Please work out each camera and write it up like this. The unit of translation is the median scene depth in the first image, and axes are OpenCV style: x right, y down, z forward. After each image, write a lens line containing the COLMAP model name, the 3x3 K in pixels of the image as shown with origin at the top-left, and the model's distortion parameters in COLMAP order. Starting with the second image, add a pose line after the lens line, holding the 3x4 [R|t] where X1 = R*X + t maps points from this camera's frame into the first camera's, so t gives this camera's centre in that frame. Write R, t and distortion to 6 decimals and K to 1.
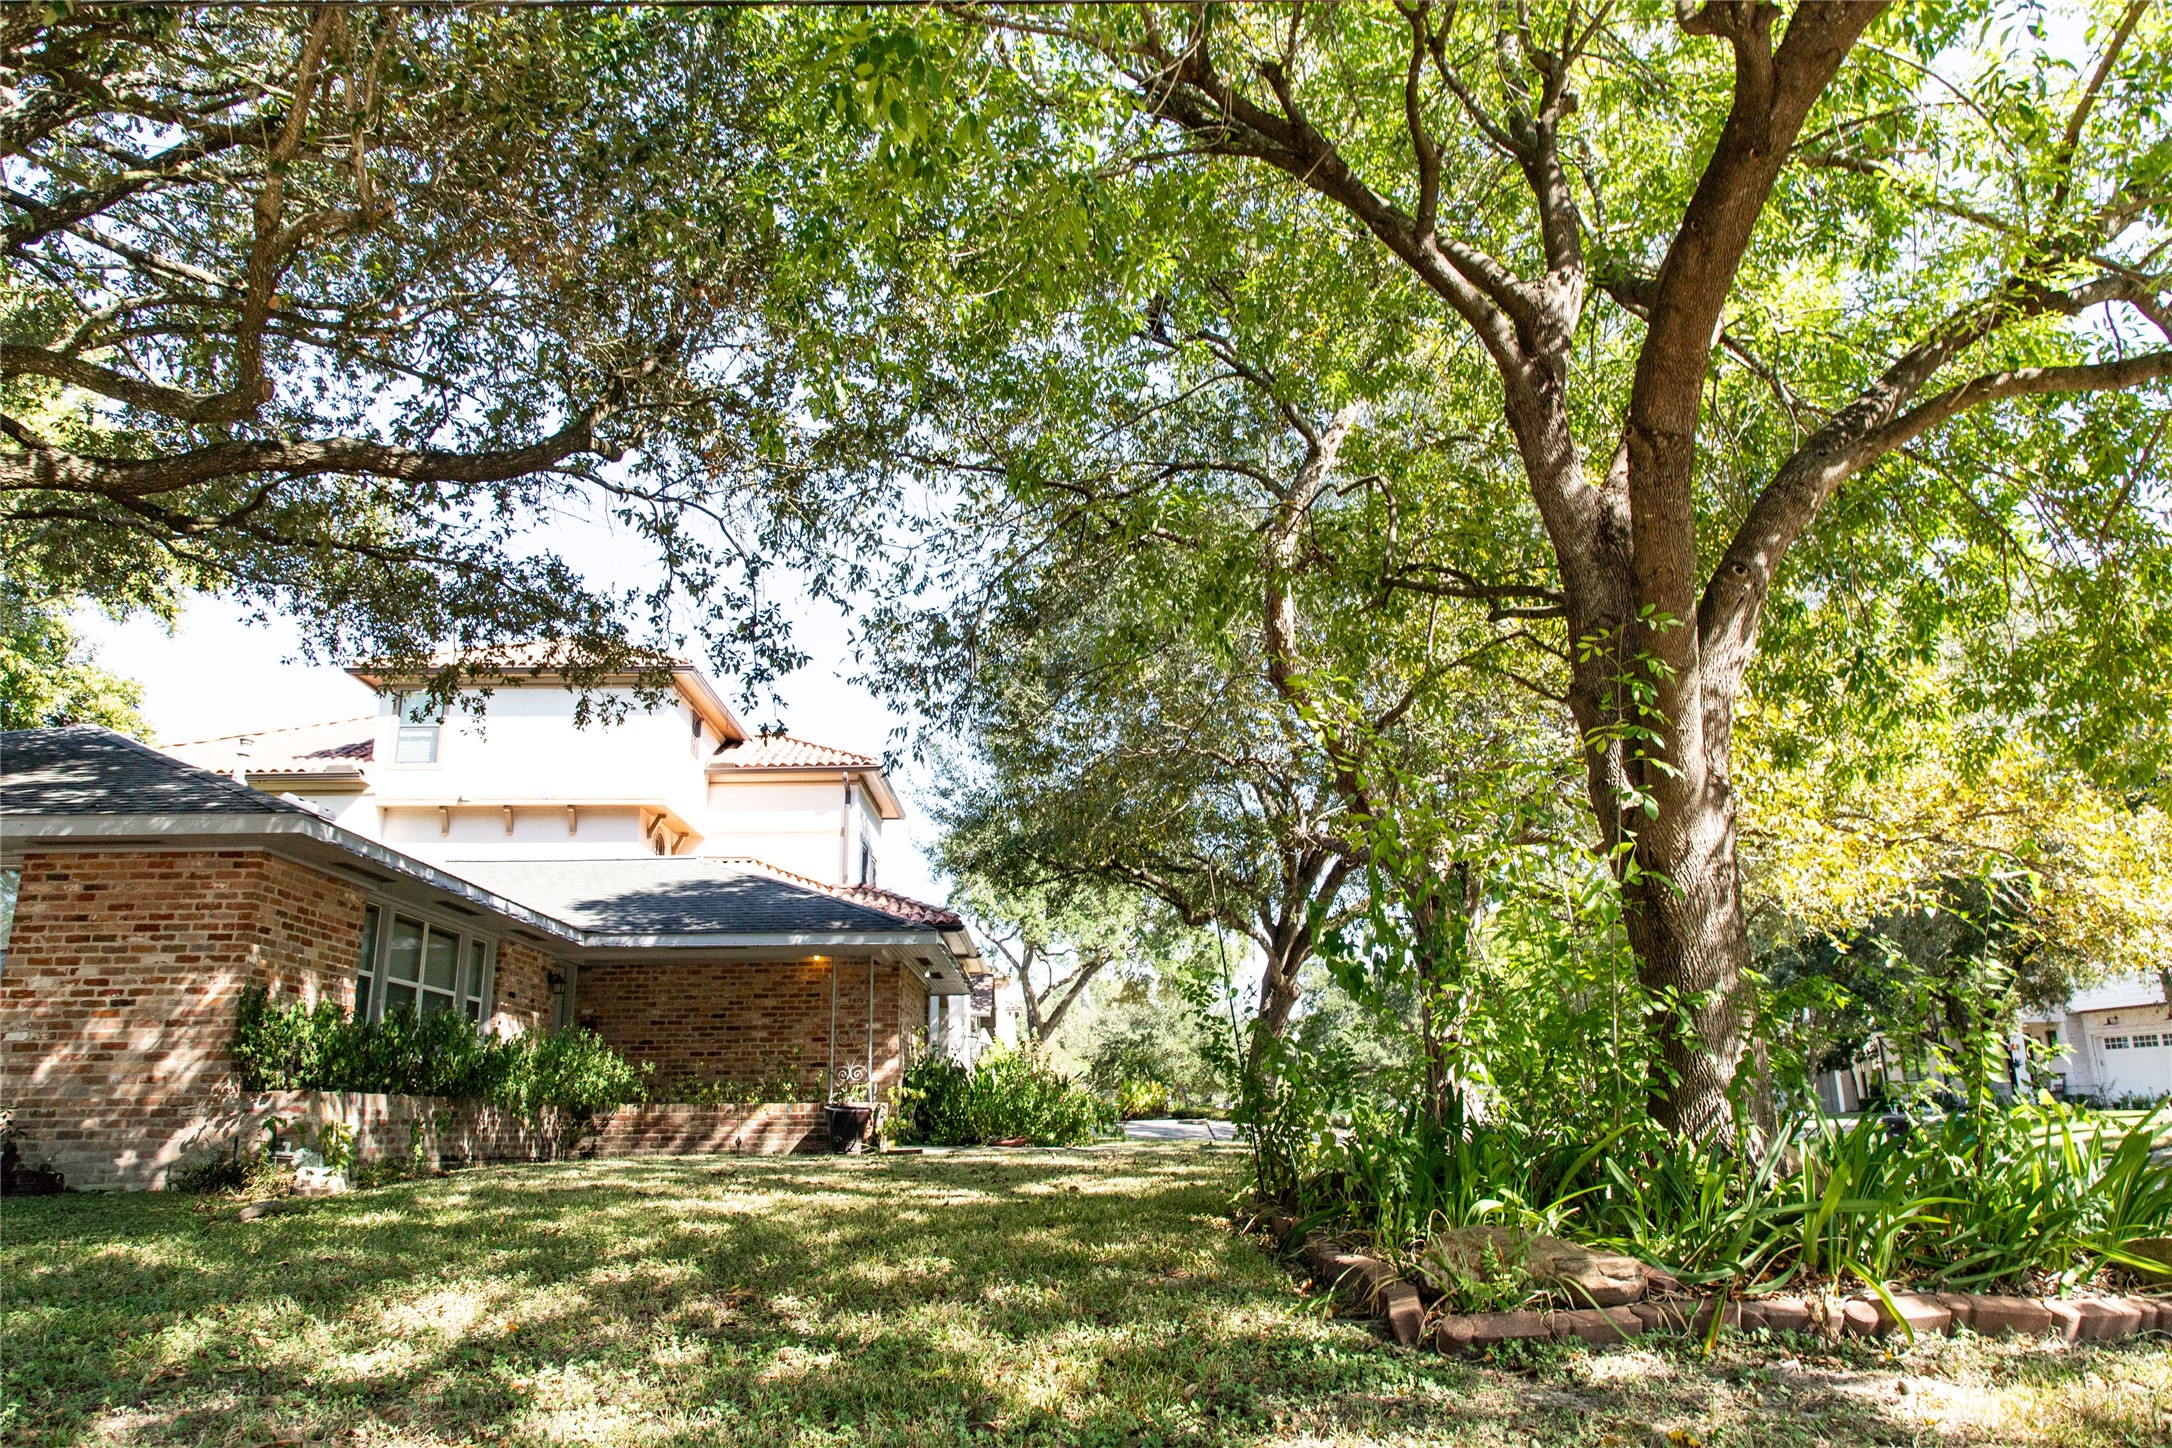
lens RADIAL K [[1482.4, 0, 1086.0], [0, 1482.4, 724.0], [0, 0, 1]] dist [0.006155, -0.000403]
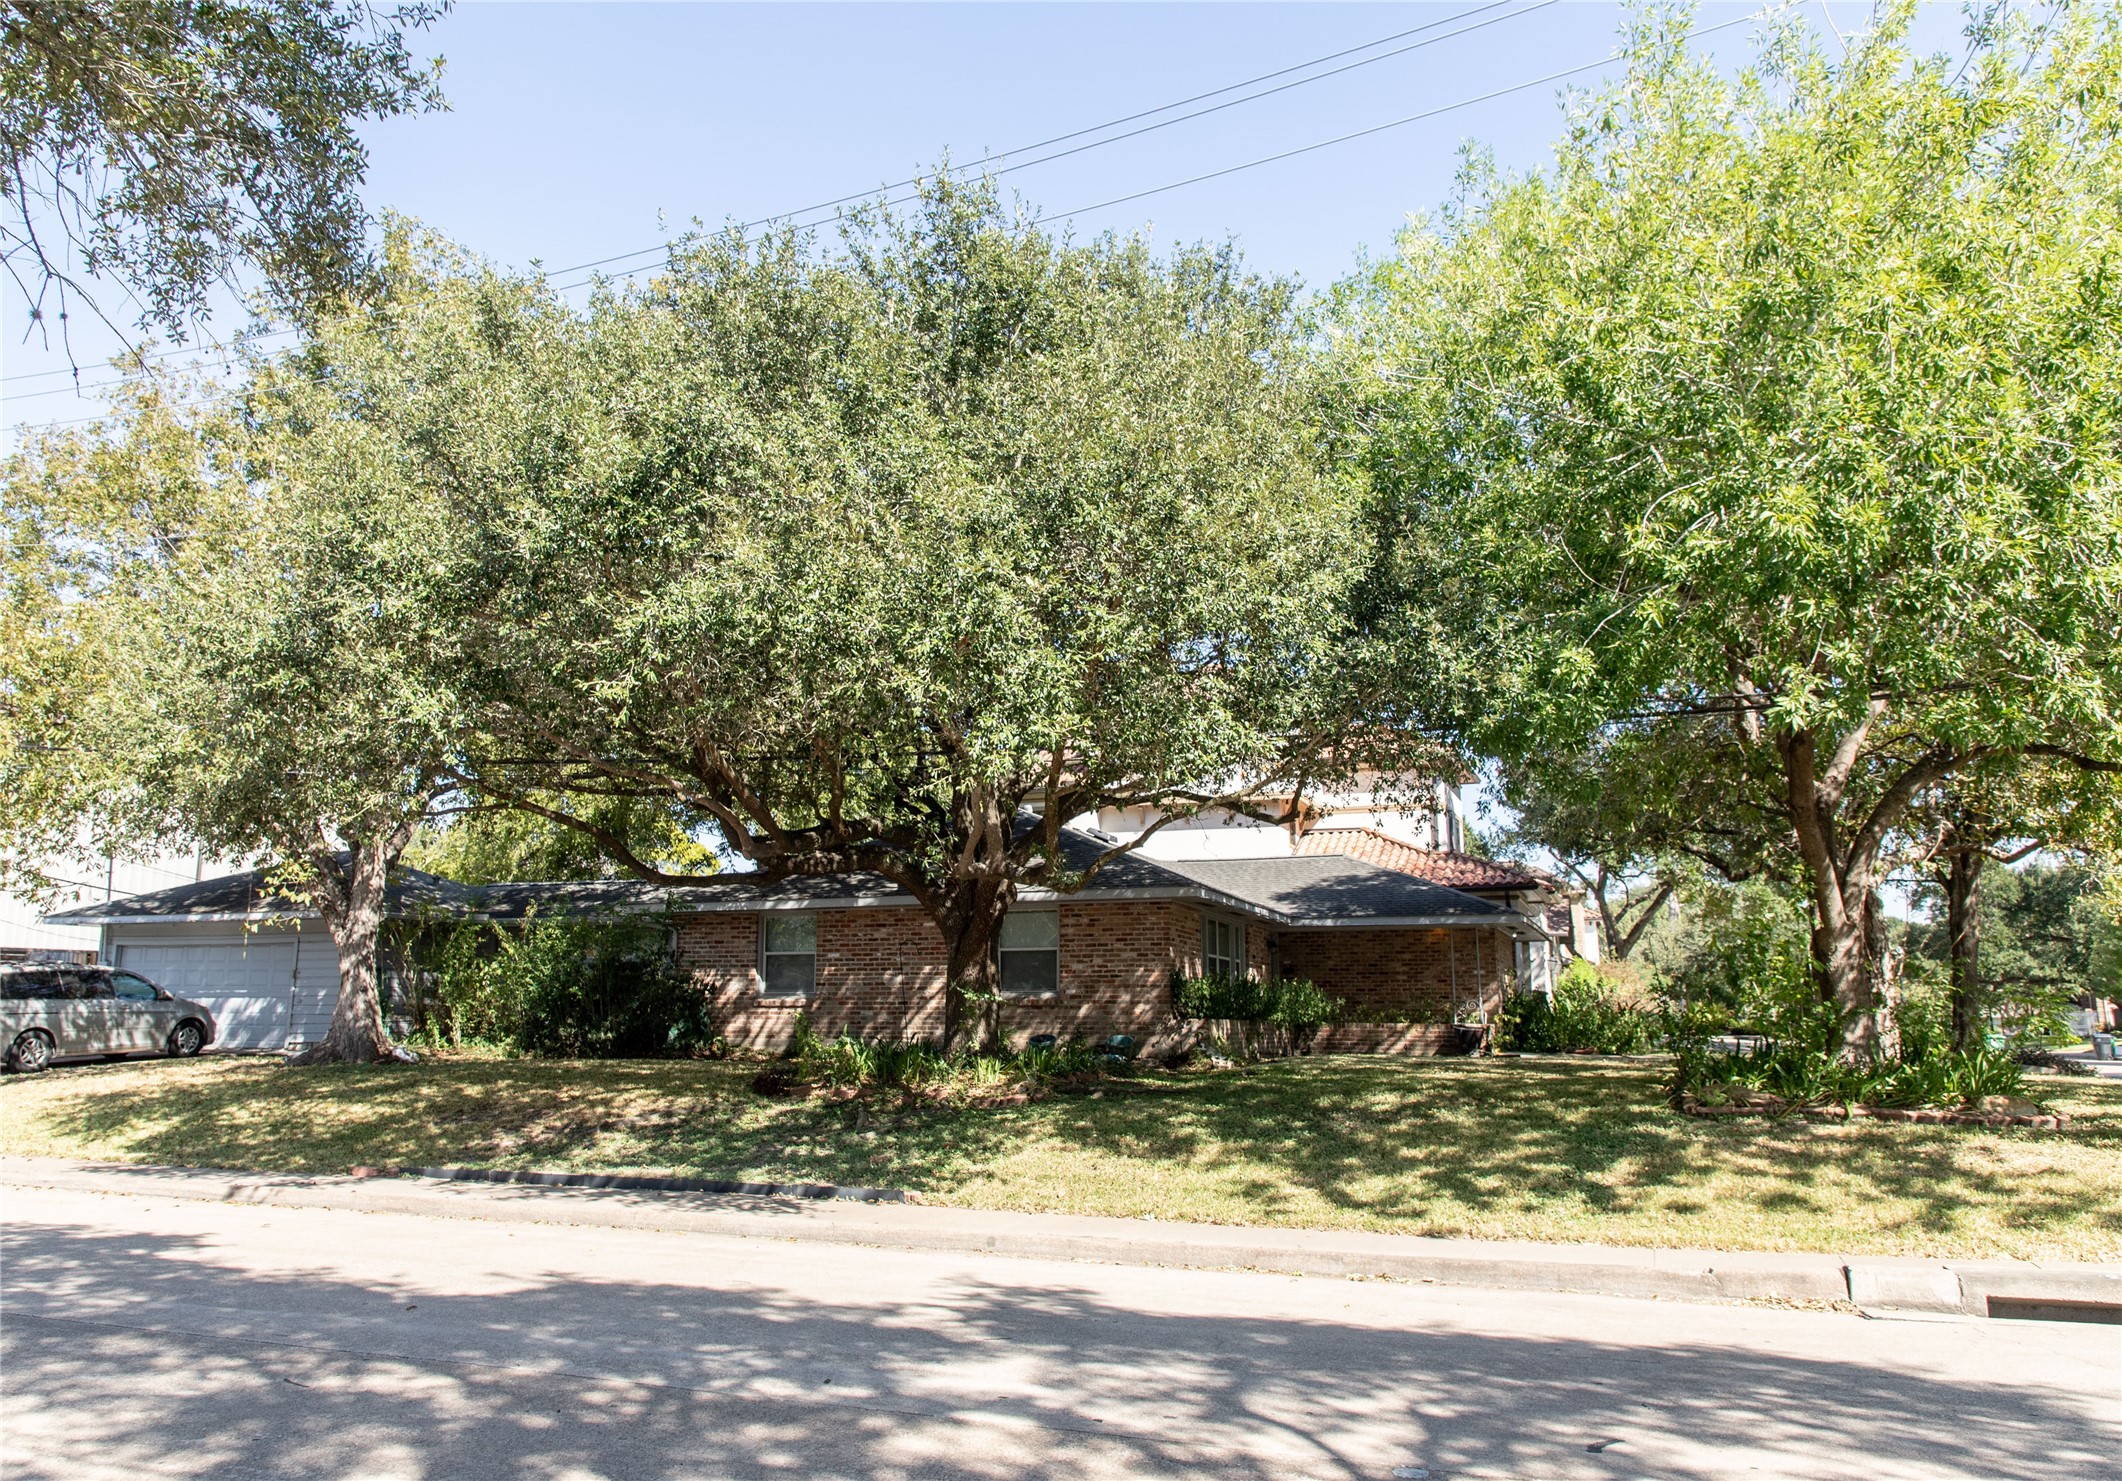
lens RADIAL K [[1332.5, 0, 1061.0], [0, 1332.5, 740.5], [0, 0, 1]] dist [0.023706, -0.000595]
pose [[0.911543, -0.076972, -0.403936, 0.035353], [0.097329, 0.994798, 0.030074, -0.111994], [0.399520, -0.066729, 0.914293, -0.389547]]
